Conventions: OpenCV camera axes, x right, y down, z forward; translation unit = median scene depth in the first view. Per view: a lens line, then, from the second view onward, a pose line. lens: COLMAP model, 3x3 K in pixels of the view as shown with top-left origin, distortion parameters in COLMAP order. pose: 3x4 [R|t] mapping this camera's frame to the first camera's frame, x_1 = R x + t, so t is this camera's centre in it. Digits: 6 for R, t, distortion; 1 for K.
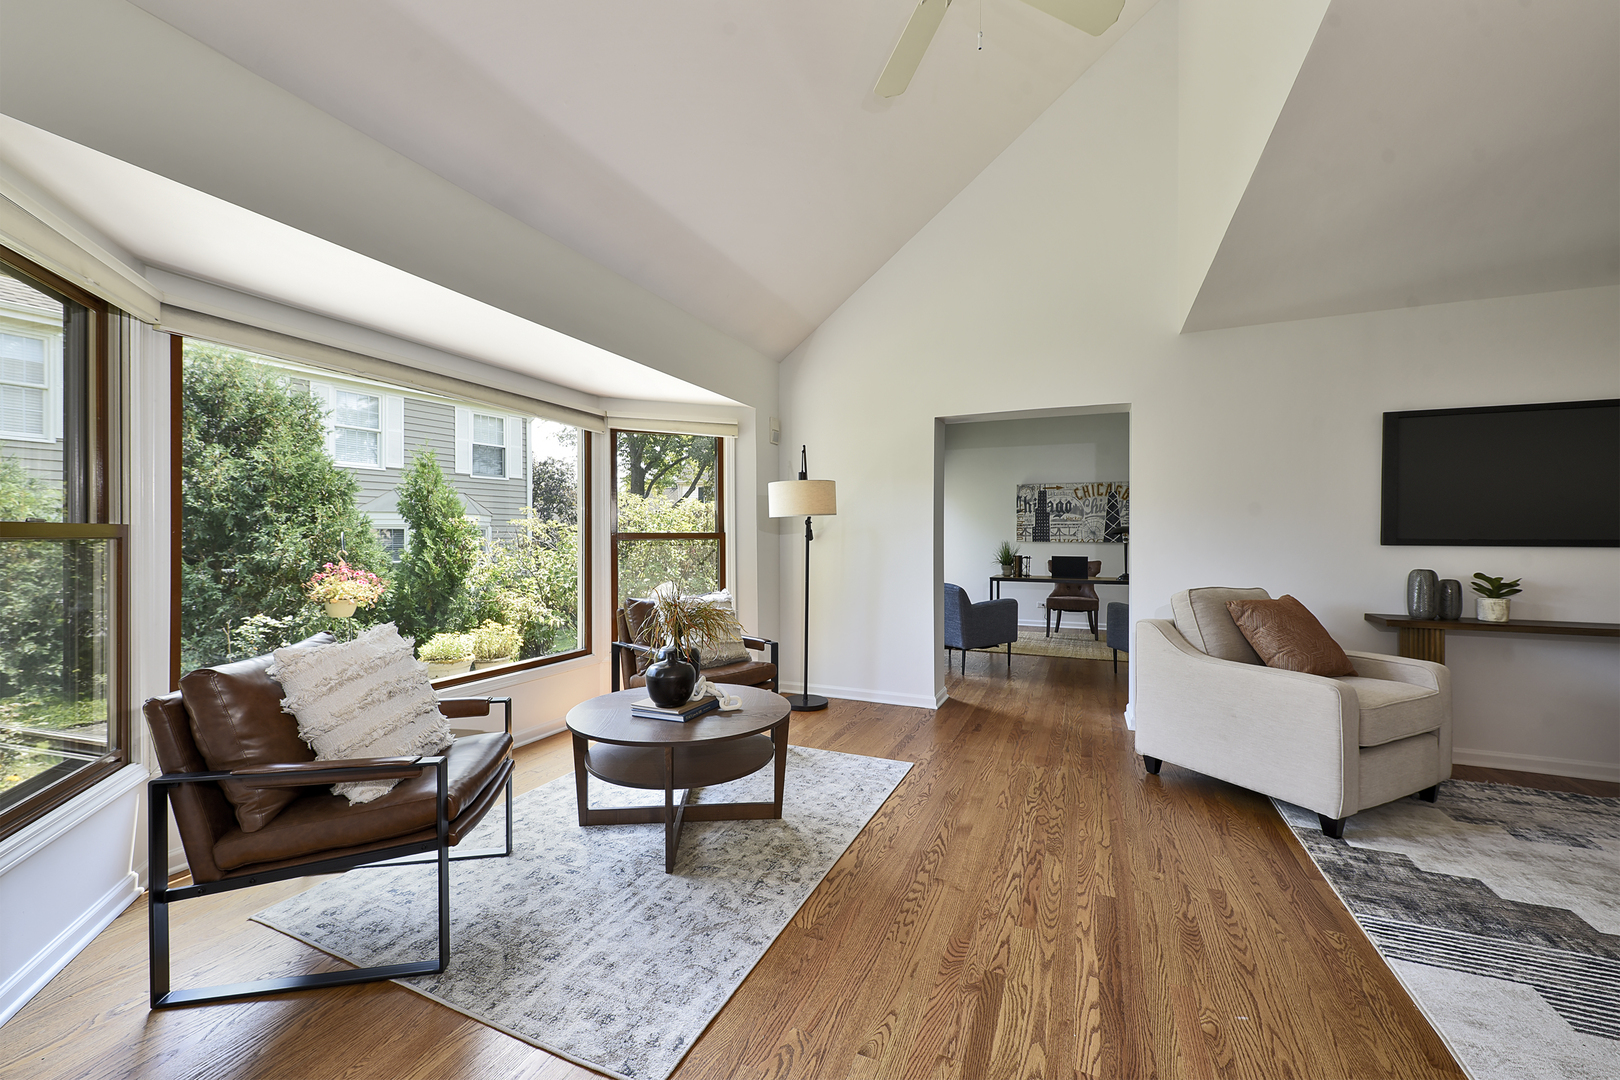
lens RADIAL K [[641.3, 0, 809.5], [0, 641.3, 538.5], [0, 0, 1]] dist [0.002250, 0.000234]
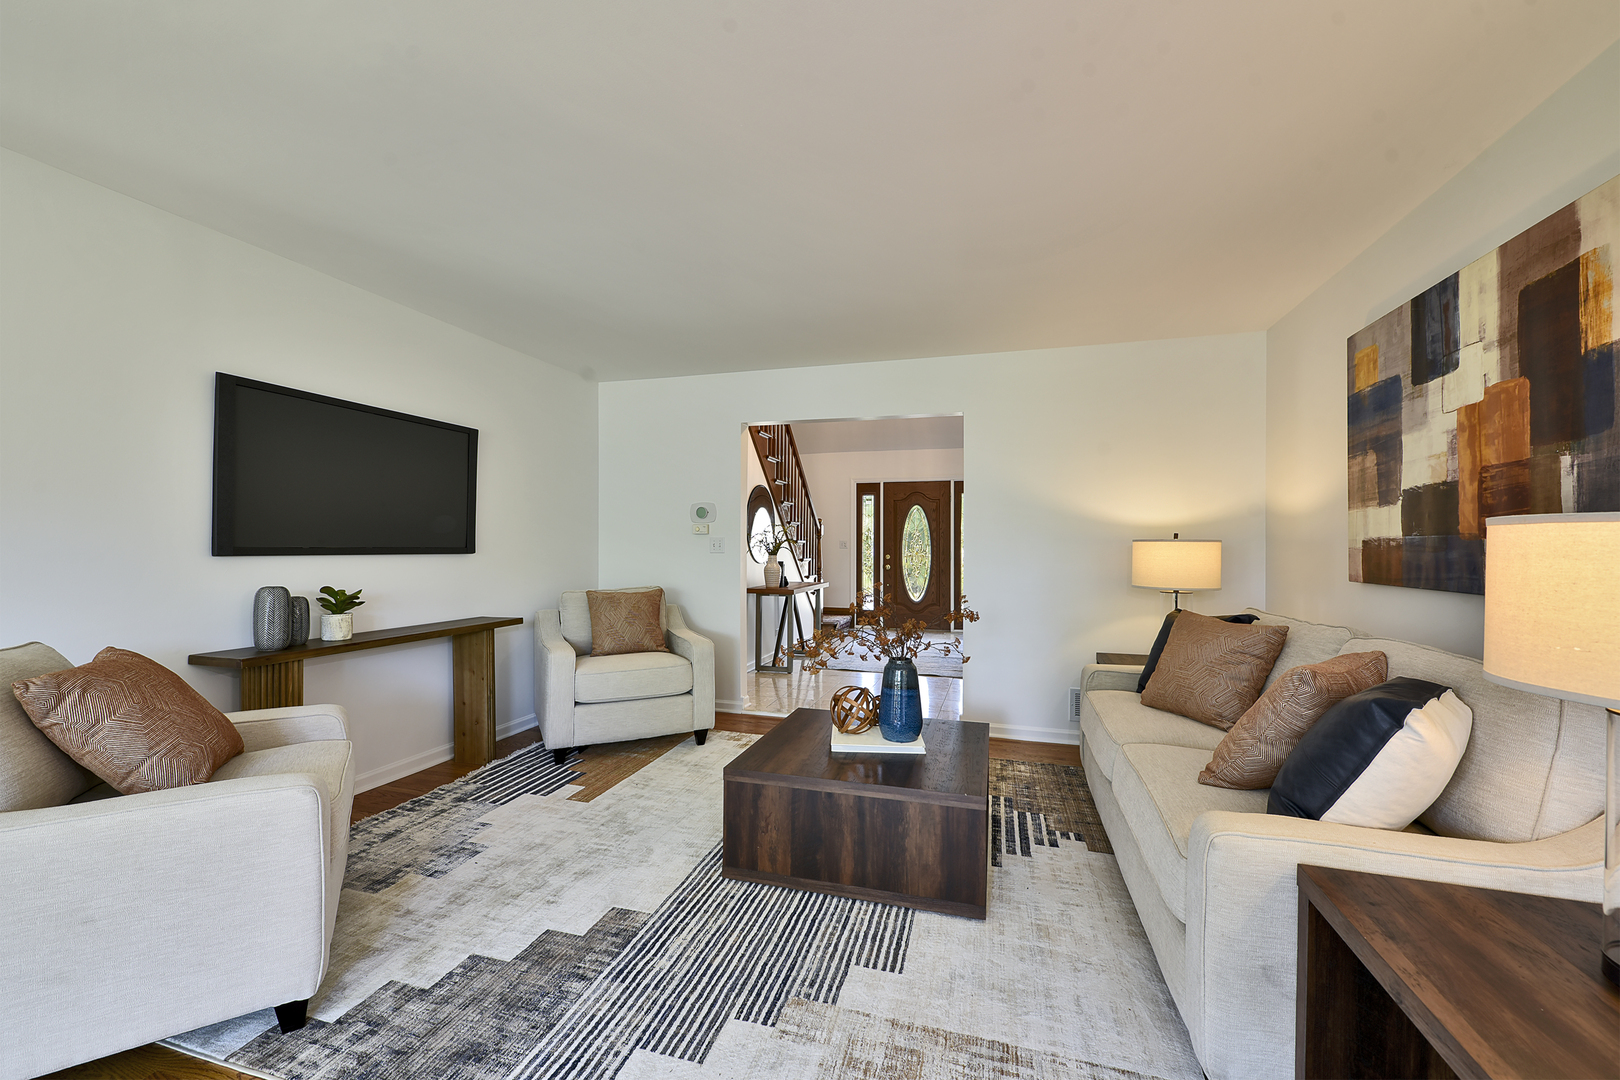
lens RADIAL K [[641.3, 0, 797.0], [0, 641.3, 540.9], [0, 0, 1]] dist [0.002250, 0.000234]
pose [[-0.117357, 0.003347, 0.993084, 0.119799], [-0.000396, 0.999994, -0.003417, -0.005894], [-0.993090, -0.000794, -0.117355, 0.525695]]
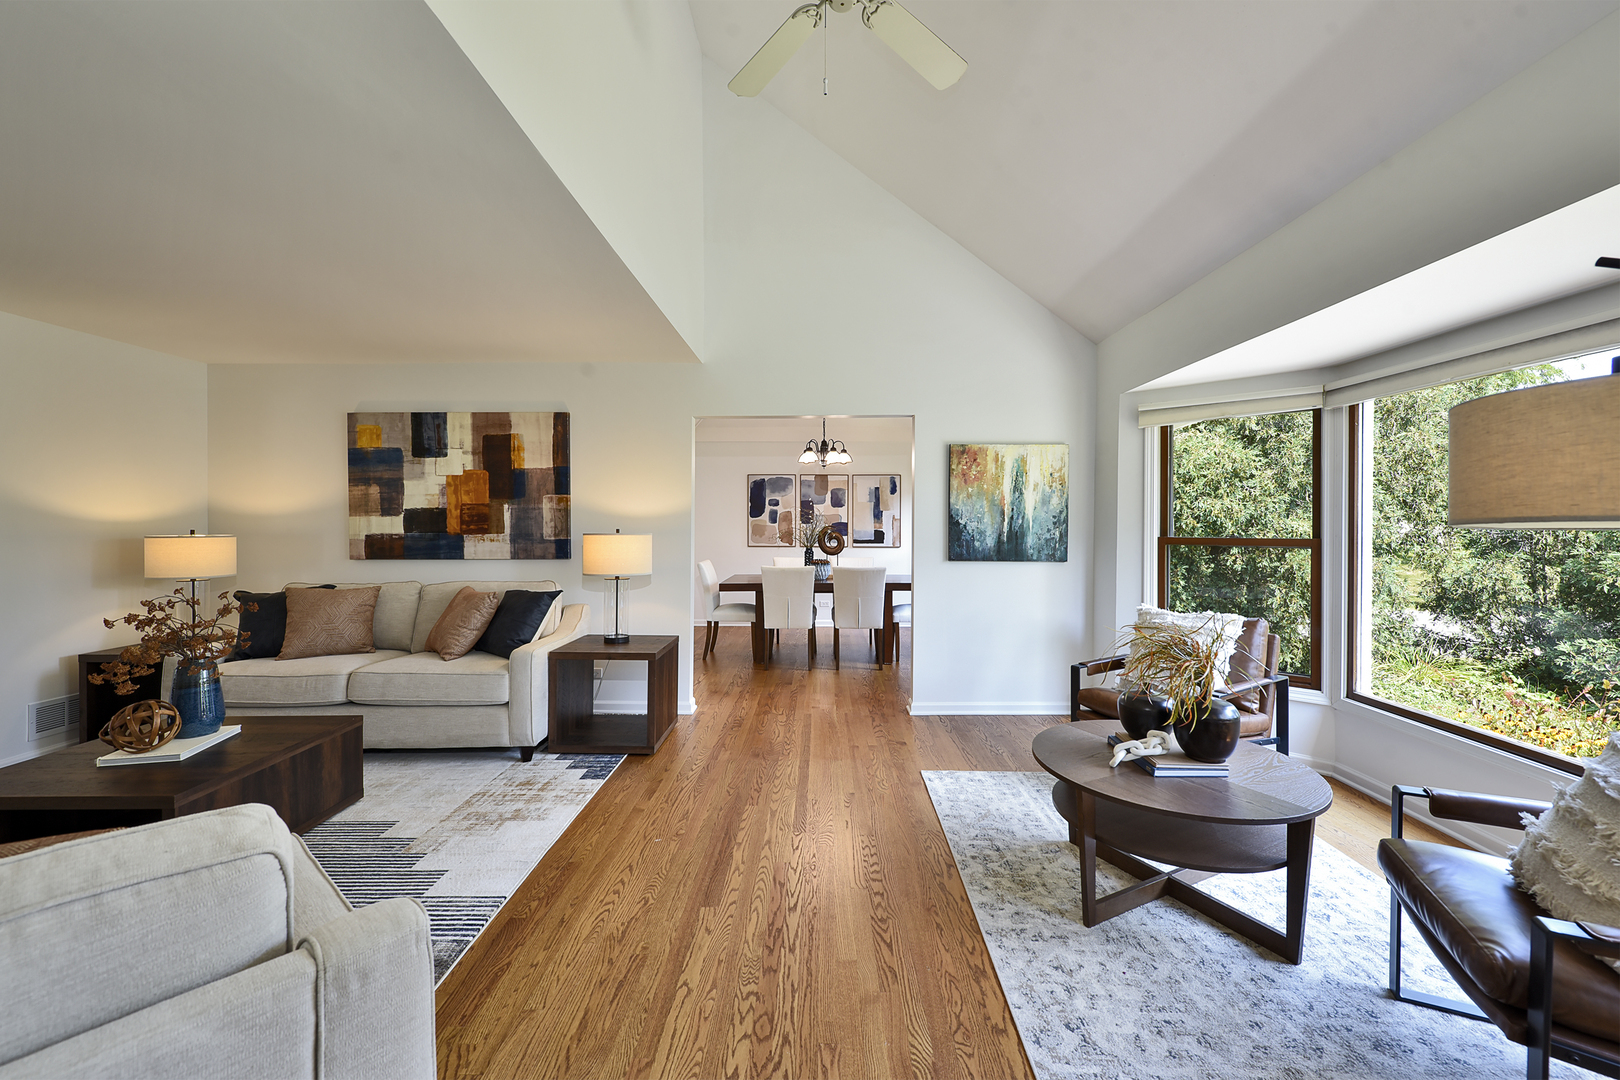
lens RADIAL K [[641.3, 0, 808.1], [0, 641.3, 531.6], [0, 0, 1]] dist [0.002250, 0.000234]
pose [[-0.925598, 0.006112, -0.378458, 0.533007], [-0.001170, 0.999819, 0.019008, -0.050801], [0.378505, 0.018037, -0.925423, 1.520547]]
